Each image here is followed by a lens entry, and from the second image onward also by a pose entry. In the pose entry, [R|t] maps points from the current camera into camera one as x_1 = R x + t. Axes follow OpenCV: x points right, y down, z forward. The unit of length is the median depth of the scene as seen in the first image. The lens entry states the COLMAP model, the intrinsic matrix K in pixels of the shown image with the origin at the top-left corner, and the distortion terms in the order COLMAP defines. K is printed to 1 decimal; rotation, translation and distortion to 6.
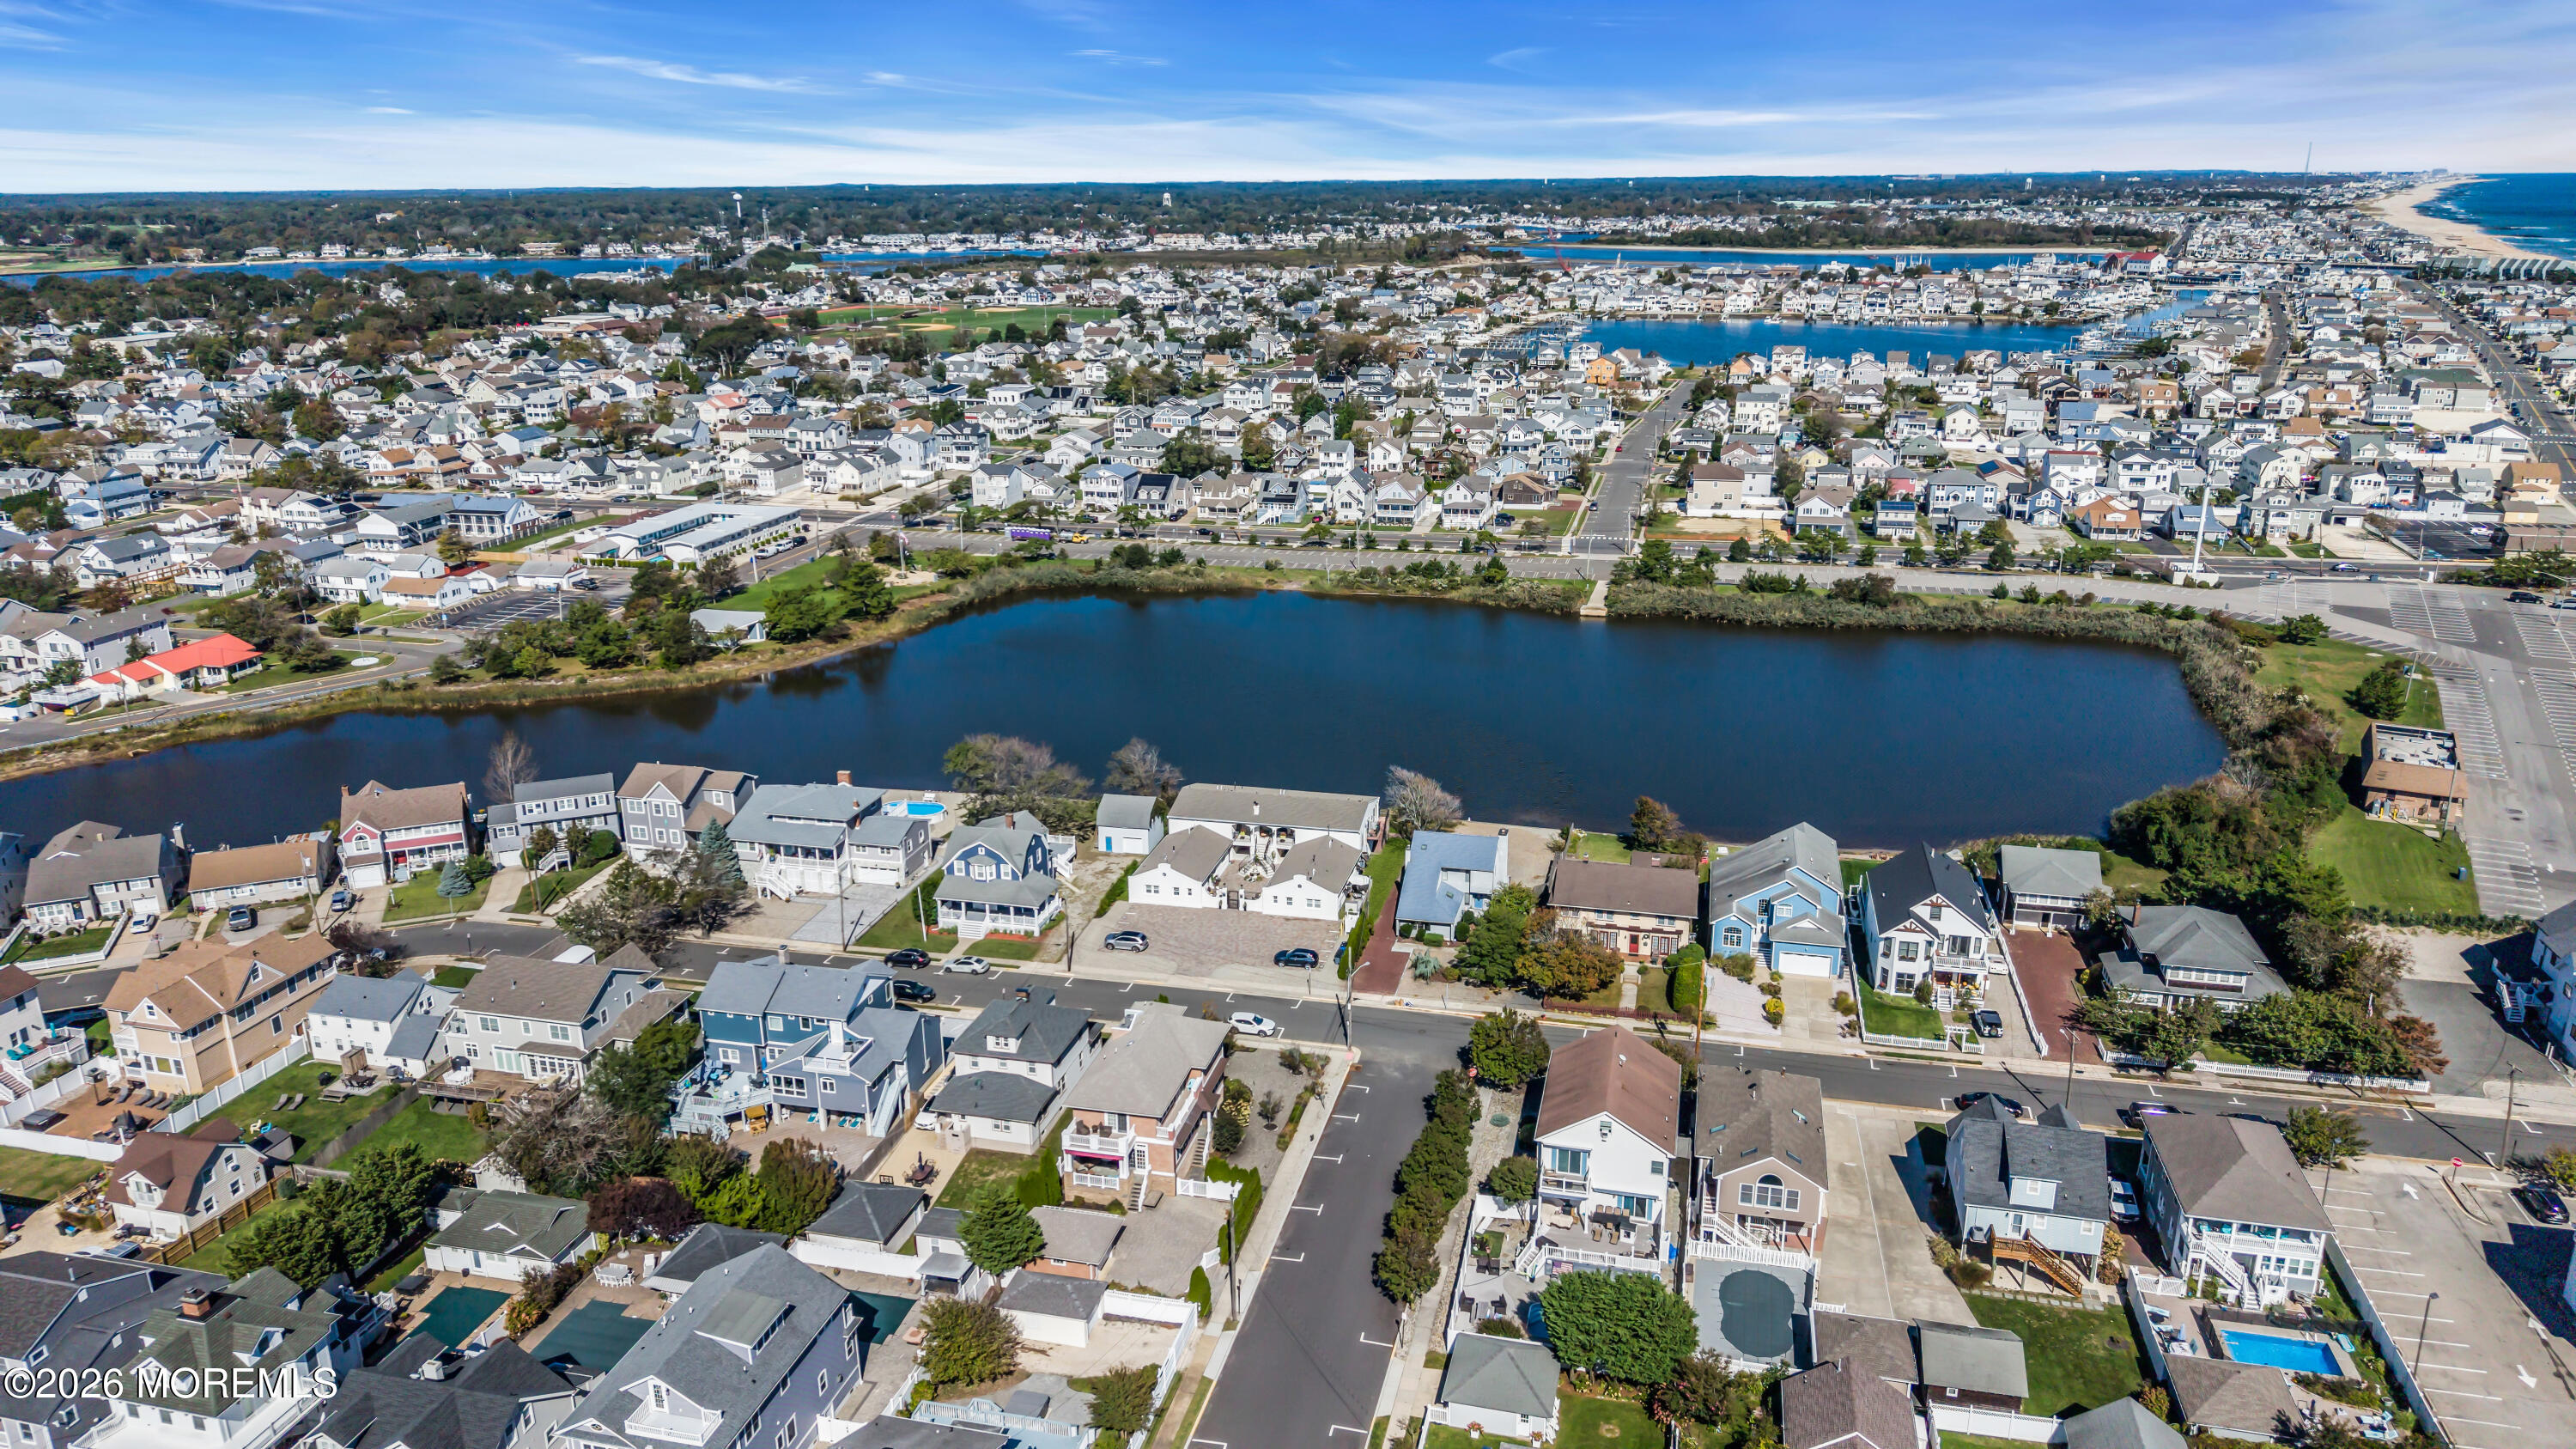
lens RADIAL K [[1703.1, 0, 1286.3], [0, 1703.1, 715.4], [0, 0, 1]] dist [0.027522, -0.038597]
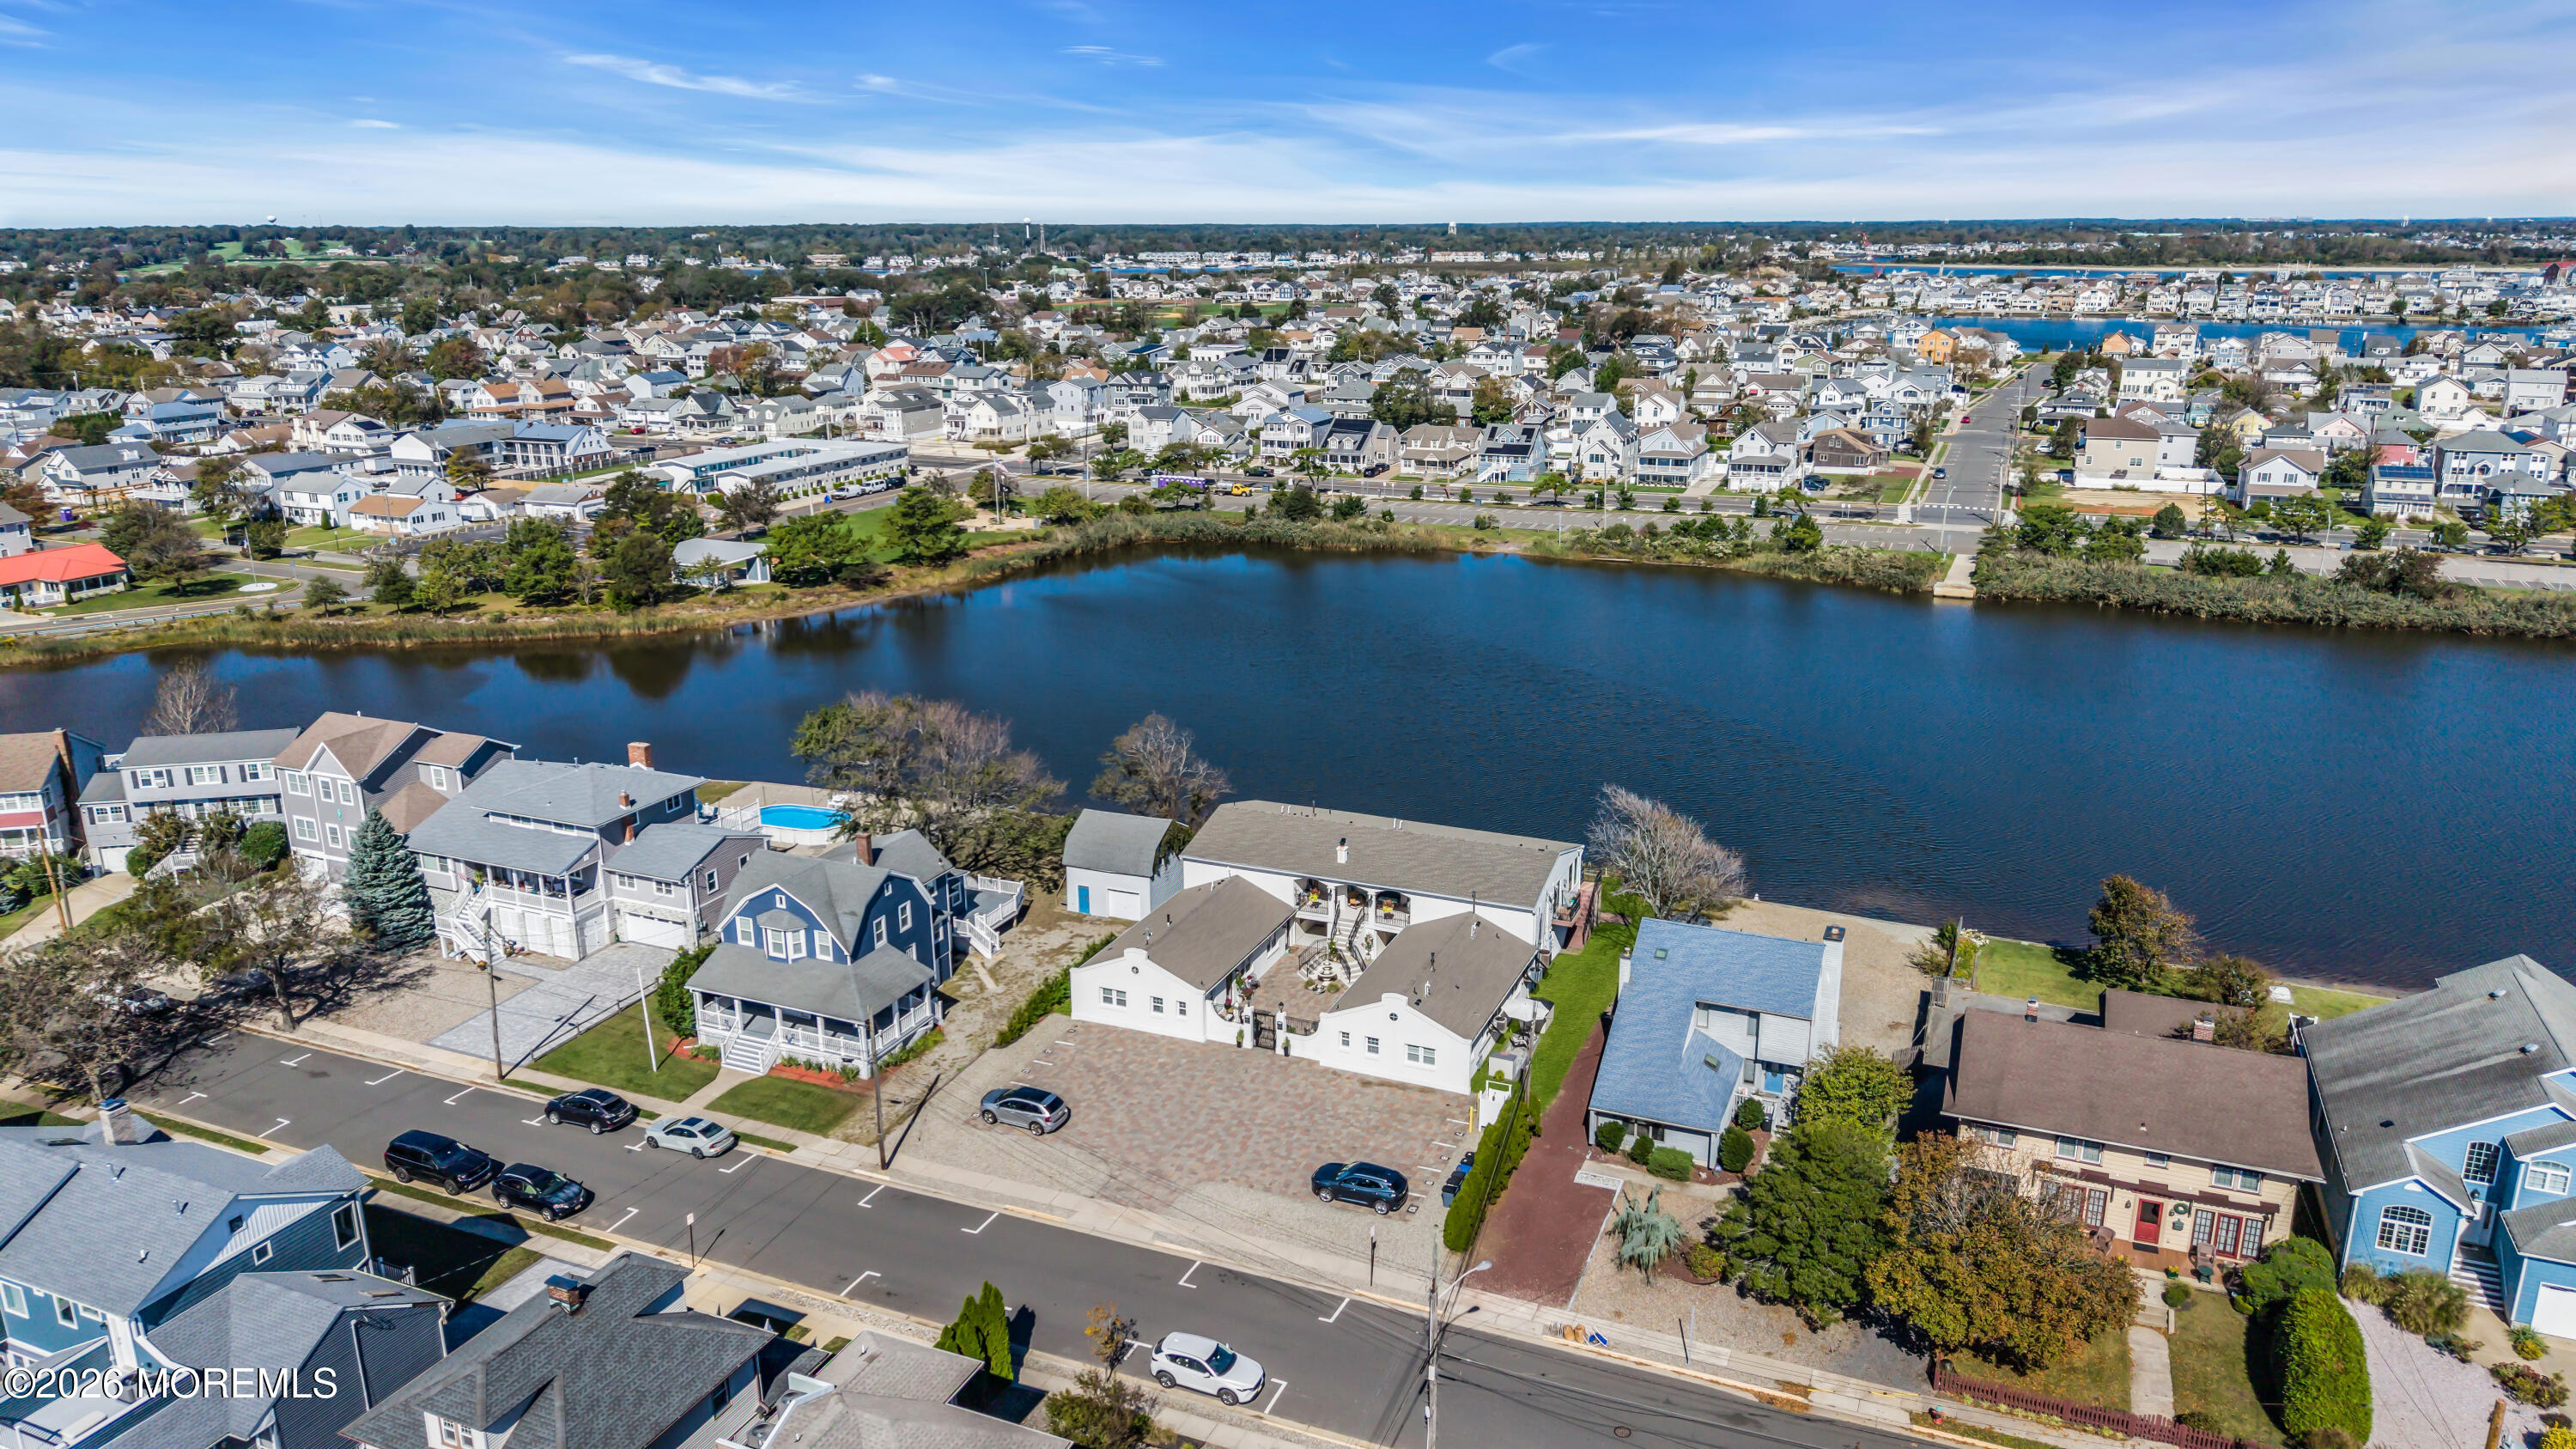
lens RADIAL K [[1703.1, 0, 1290.0], [0, 1703.1, 715.9], [0, 0, 1]] dist [0.027522, -0.038597]
pose [[0.986894, 0.048854, -0.153795, 0.027459], [-0.052501, 0.998426, -0.019738, 0.014499], [0.152589, 0.027554, 0.987906, 0.288106]]
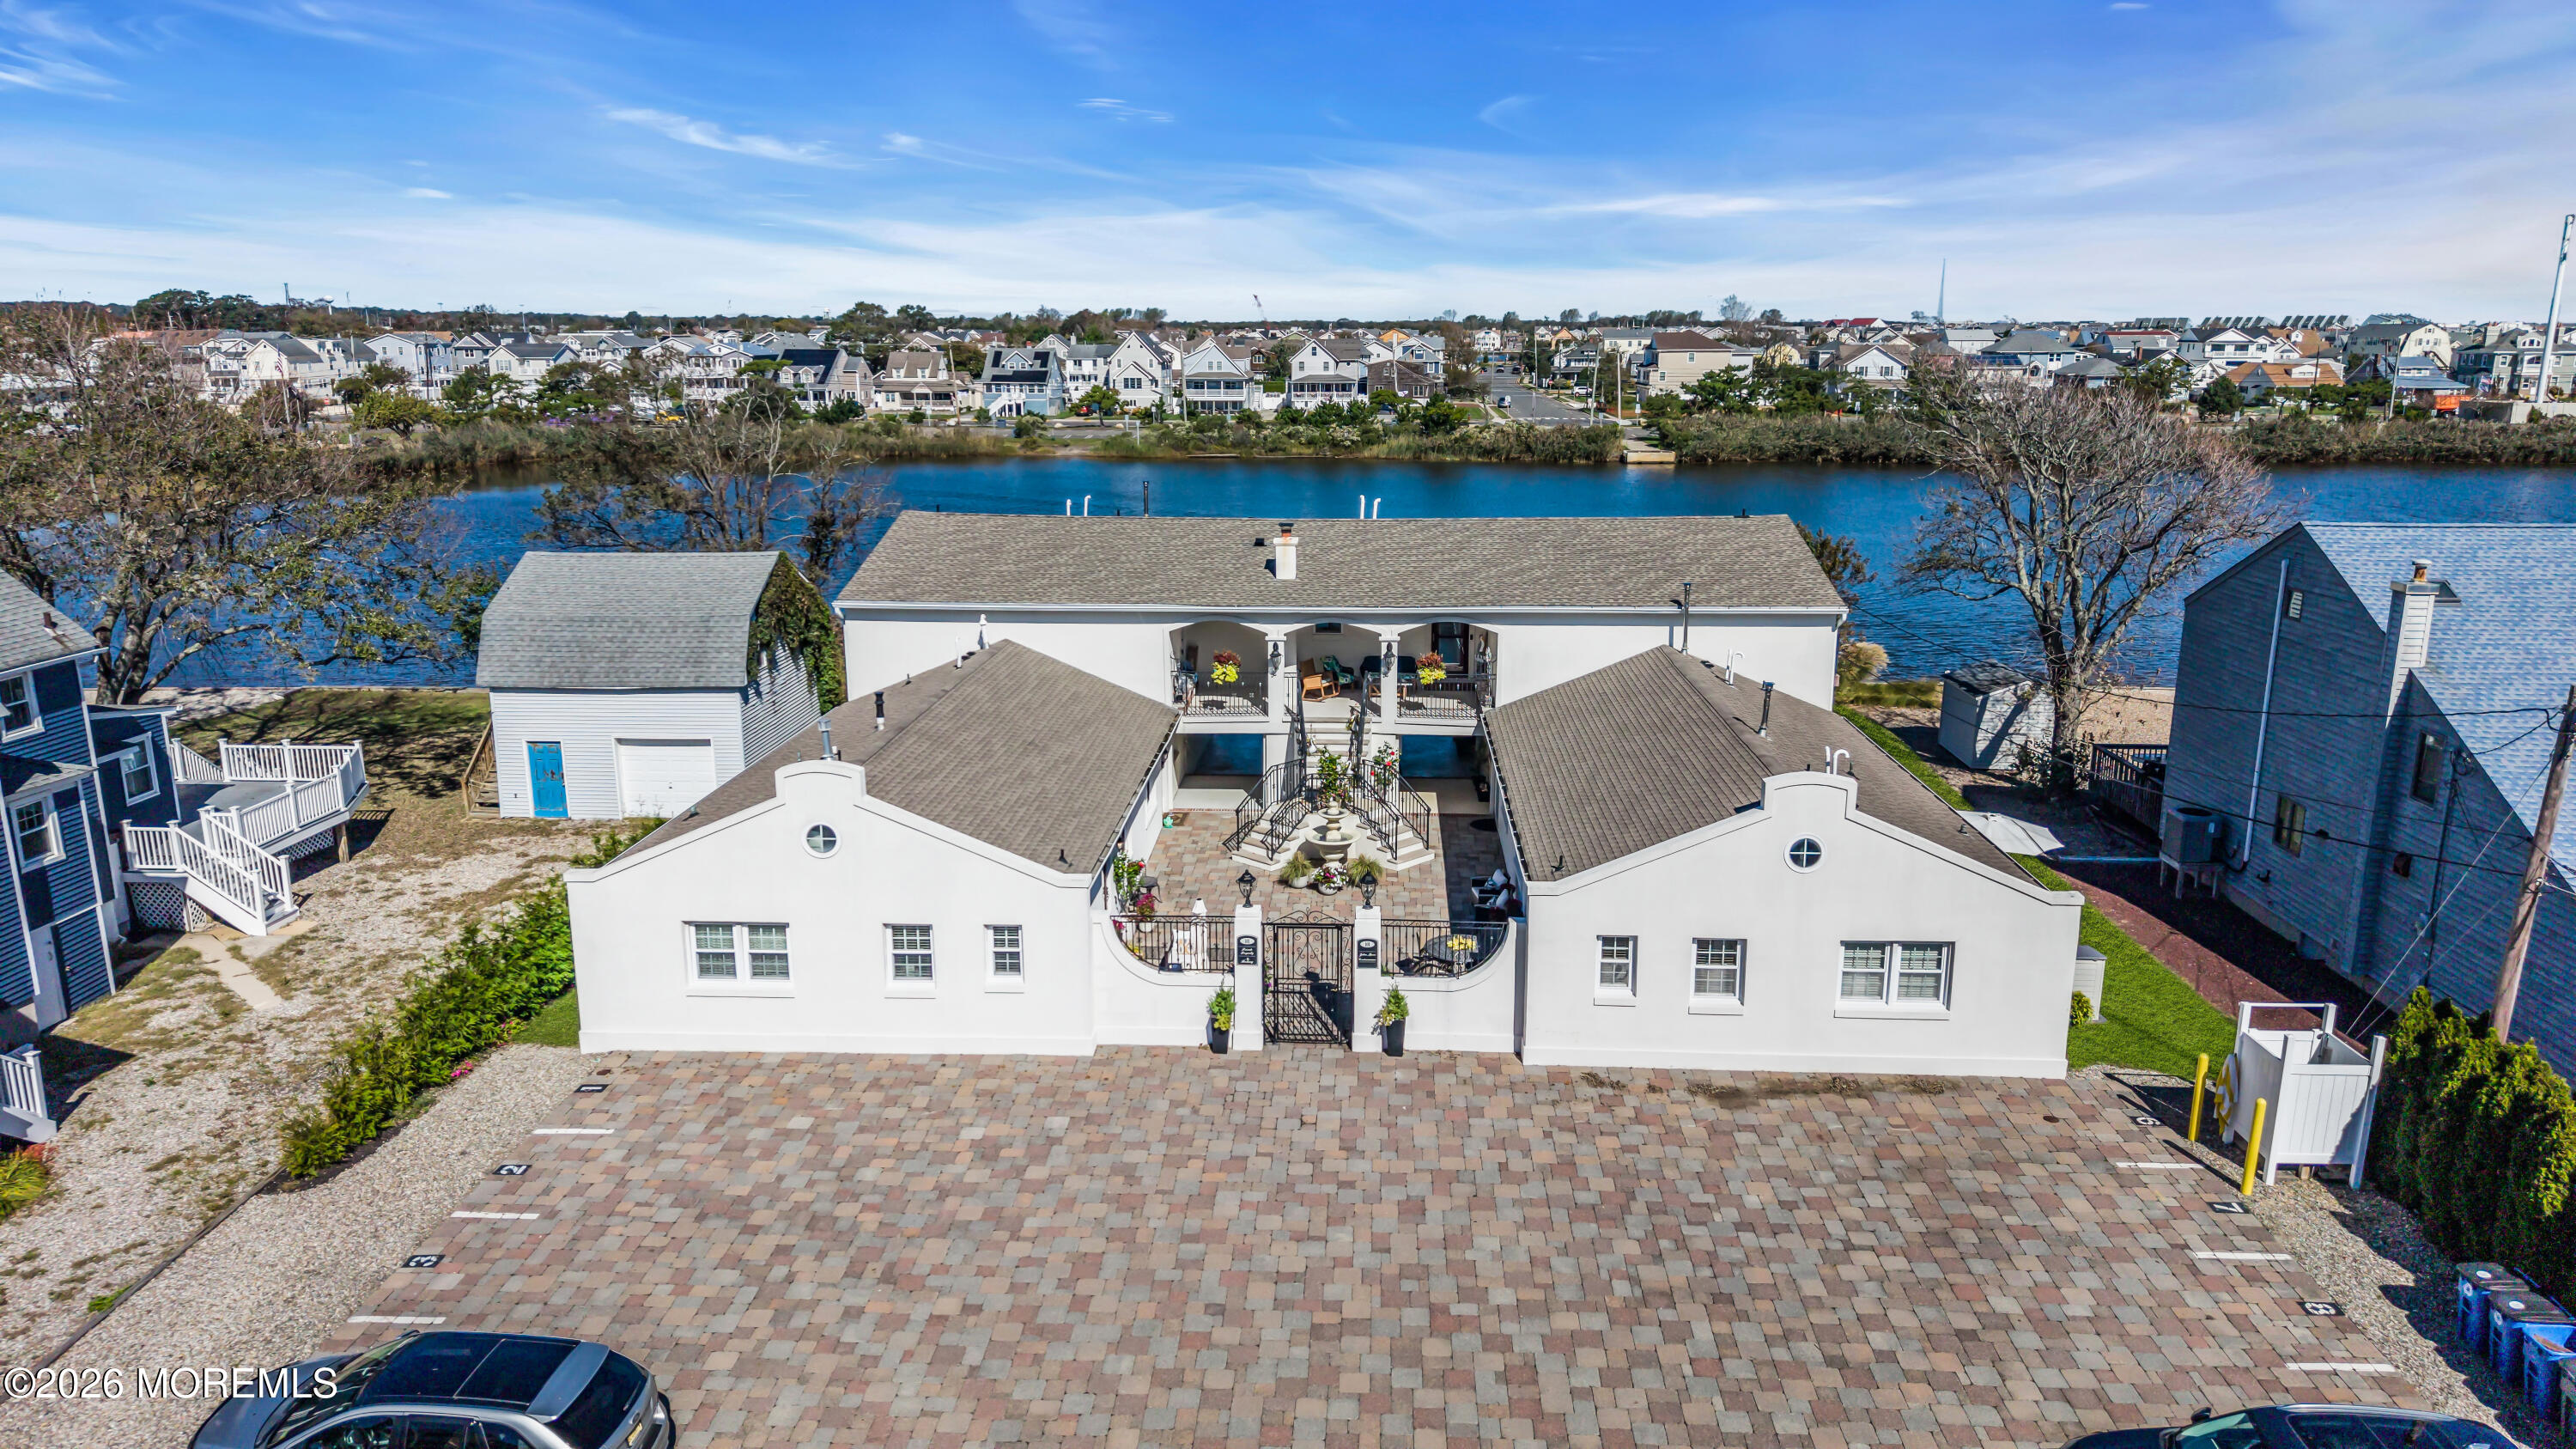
lens RADIAL K [[1703.1, 0, 1296.6], [0, 1703.1, 722.0], [0, 0, 1]] dist [0.027522, -0.038597]
pose [[0.980993, -0.033064, 0.191204, -0.033956], [0.047876, 0.996155, -0.073375, 0.054783], [-0.188043, 0.081135, 0.978804, 0.485632]]
